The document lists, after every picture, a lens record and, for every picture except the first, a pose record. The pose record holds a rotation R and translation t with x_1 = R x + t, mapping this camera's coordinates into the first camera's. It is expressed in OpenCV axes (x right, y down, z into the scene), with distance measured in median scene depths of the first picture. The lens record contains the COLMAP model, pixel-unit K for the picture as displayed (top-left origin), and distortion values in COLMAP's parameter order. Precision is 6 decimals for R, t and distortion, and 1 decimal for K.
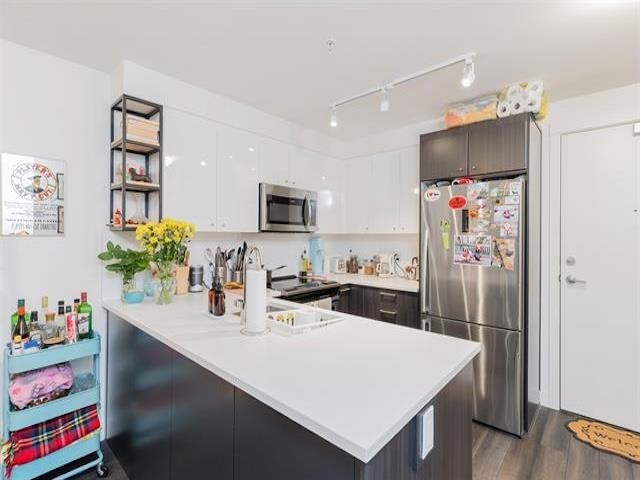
lens RADIAL K [[305.1, 0, 319.3], [0, 305.1, 236.8], [0, 0, 1]] dist [0.003423, 0.000406]
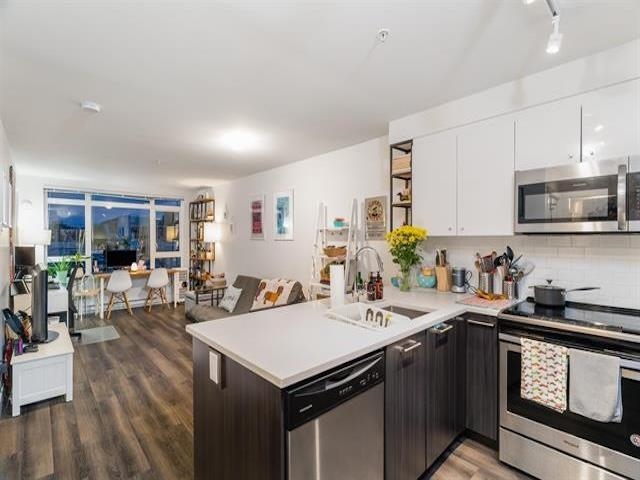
lens RADIAL K [[305.1, 0, 322.5], [0, 305.1, 240.1], [0, 0, 1]] dist [0.003423, 0.000406]
pose [[-0.084230, 0.000803, -0.996446, 0.732344], [0.000814, 0.999999, 0.000737, -0.002781], [0.996446, -0.000749, -0.084231, 0.660743]]
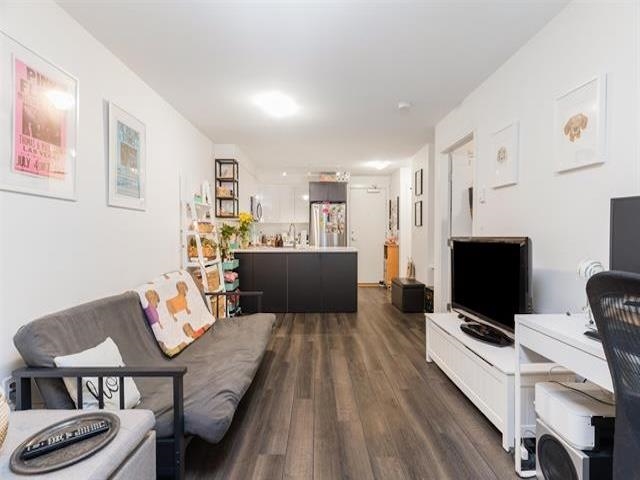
lens RADIAL K [[305.1, 0, 320.2], [0, 305.1, 239.7], [0, 0, 1]] dist [0.003423, 0.000406]
pose [[0.733394, -0.021762, 0.679456, -1.459233], [0.010072, 0.999726, 0.021148, 0.089956], [-0.679730, -0.008666, 0.733412, -0.973285]]
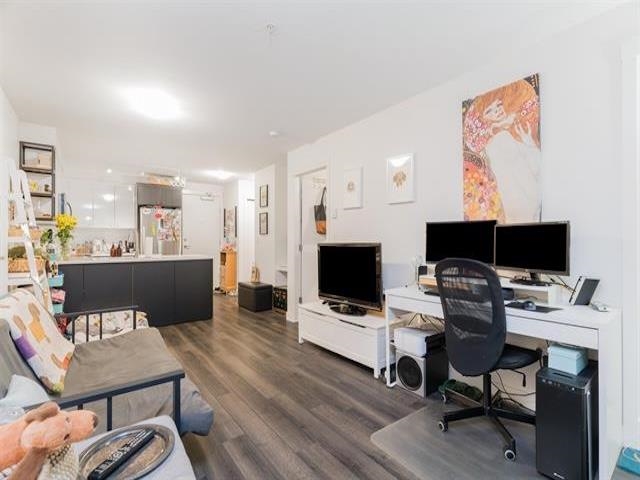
lens RADIAL K [[305.1, 0, 320.2], [0, 305.1, 239.0], [0, 0, 1]] dist [0.003423, 0.000406]
pose [[0.176350, -0.001957, 0.984326, -1.802819], [0.007565, 0.999971, 0.000633, 0.086779], [-0.984298, 0.007334, 0.176360, -0.748341]]
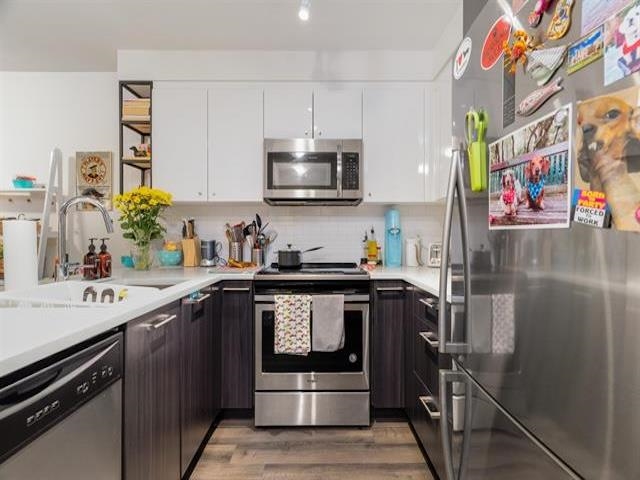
lens RADIAL K [[305.1, 0, 320.9], [0, 305.1, 238.6], [0, 0, 1]] dist [0.003423, 0.000406]
pose [[0.673981, -0.003997, -0.738738, 0.581184], [0.003103, 0.999992, -0.002580, 0.101619], [0.738743, -0.000554, 0.673987, 0.654676]]
